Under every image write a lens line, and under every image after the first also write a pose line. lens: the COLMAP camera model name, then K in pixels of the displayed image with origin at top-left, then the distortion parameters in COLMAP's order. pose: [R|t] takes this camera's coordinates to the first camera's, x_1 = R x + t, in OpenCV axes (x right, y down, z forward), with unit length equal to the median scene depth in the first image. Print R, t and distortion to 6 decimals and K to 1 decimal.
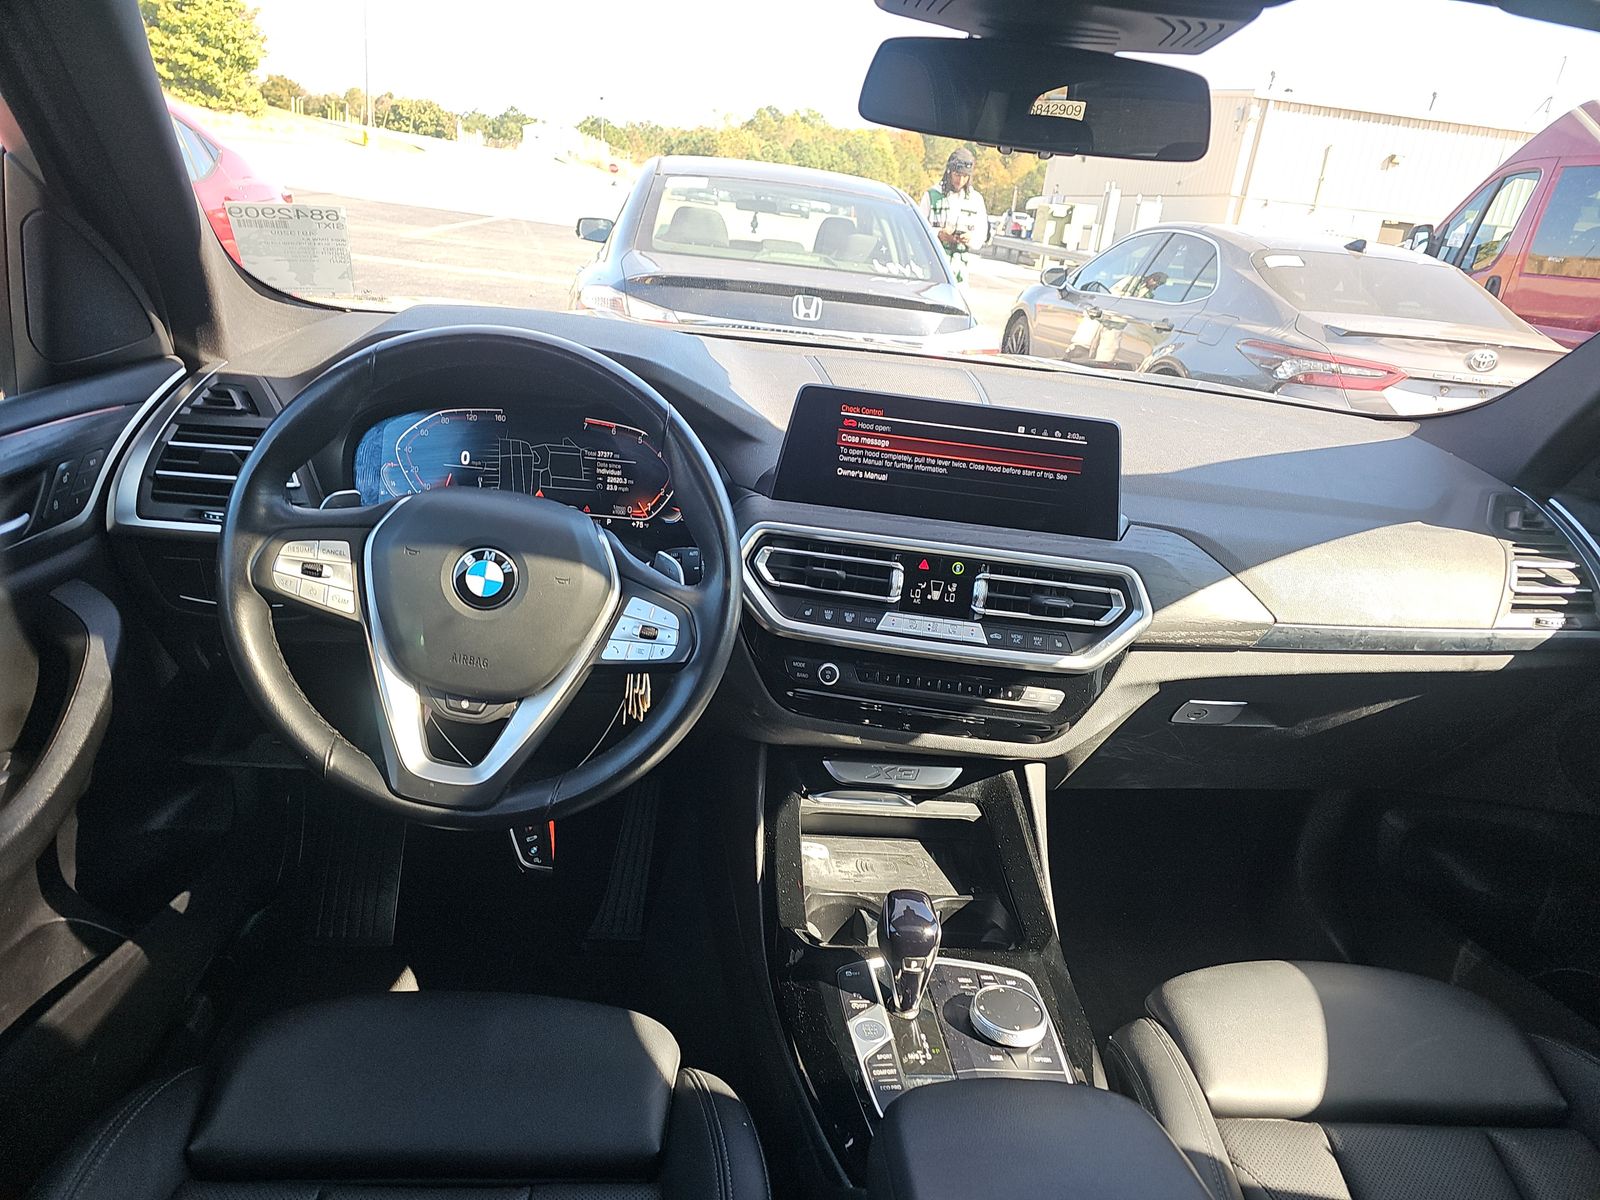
lens RADIAL K [[1102.5, 0, 719.1], [0, 1102.5, 632.2], [0, 0, 1]] dist [0.068646, -0.083206]
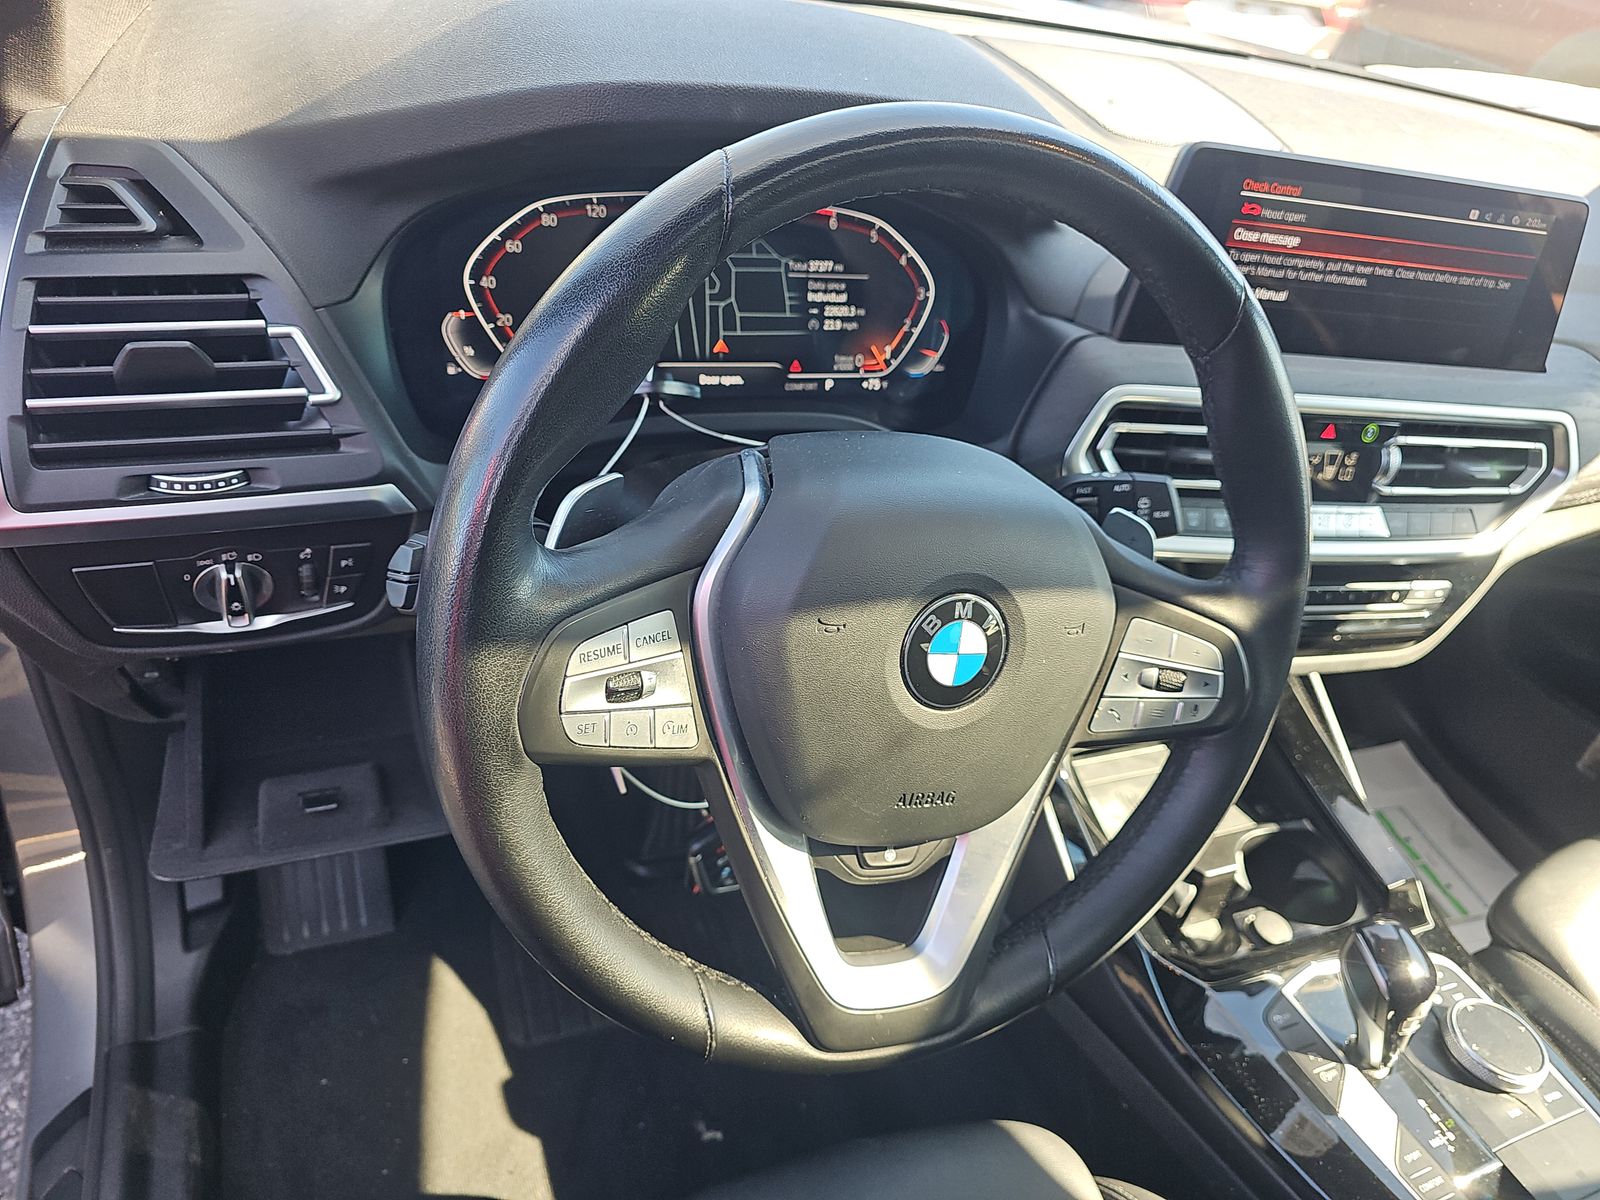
lens RADIAL K [[1102.5, 0, 719.1], [0, 1102.5, 632.2], [0, 0, 1]] dist [0.068646, -0.083206]
pose [[0.945642, -0.153792, 0.286547, -0.377347], [0.049883, 0.939282, 0.339501, -0.194695], [-0.321361, -0.306753, 0.895896, 0.466835]]
